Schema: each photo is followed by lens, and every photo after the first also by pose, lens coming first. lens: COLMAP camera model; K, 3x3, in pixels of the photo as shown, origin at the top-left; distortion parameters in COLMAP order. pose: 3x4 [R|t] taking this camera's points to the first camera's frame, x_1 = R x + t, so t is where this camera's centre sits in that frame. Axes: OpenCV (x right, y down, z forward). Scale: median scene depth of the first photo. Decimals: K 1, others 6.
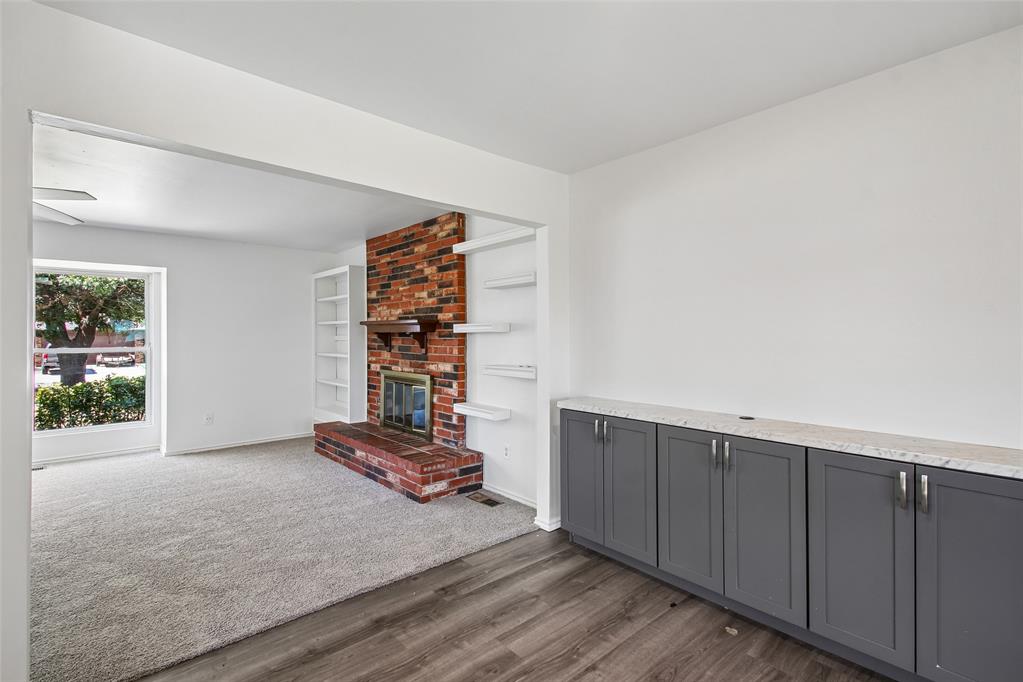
lens RADIAL K [[470.3, 0, 513.2], [0, 470.3, 337.0], [0, 0, 1]] dist [0.020752, -0.009590]
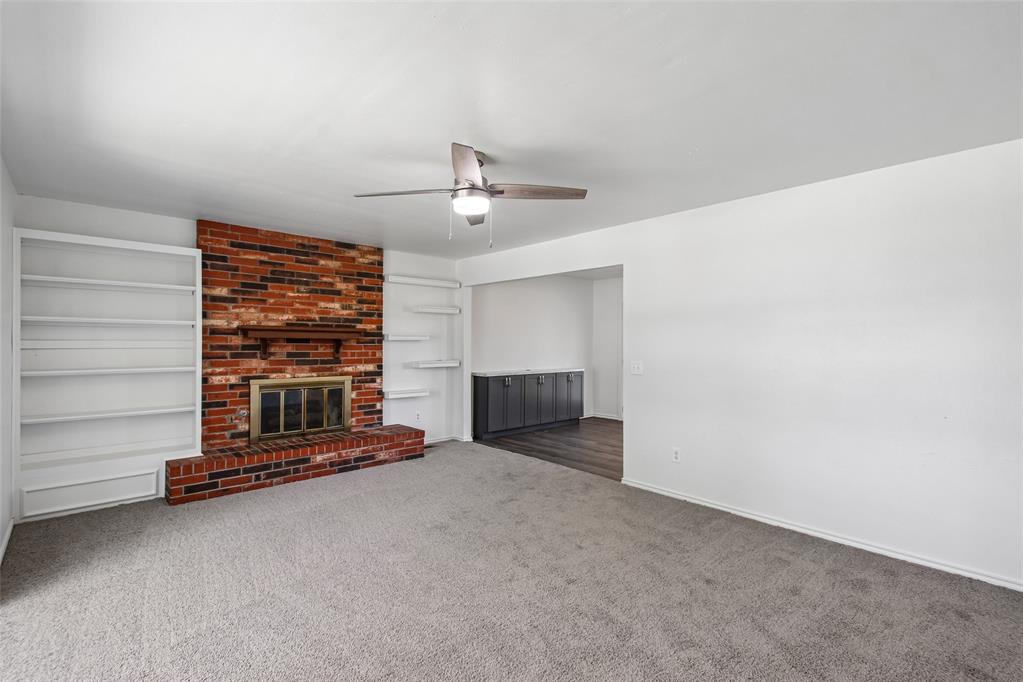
lens RADIAL K [[470.3, 0, 514.4], [0, 470.3, 340.6], [0, 0, 1]] dist [0.020752, -0.009590]
pose [[-0.015162, 0.007021, 0.999860, -1.319462], [-0.001111, 0.999975, -0.007039, 0.000987], [-0.999884, -0.001218, -0.015153, 0.584876]]
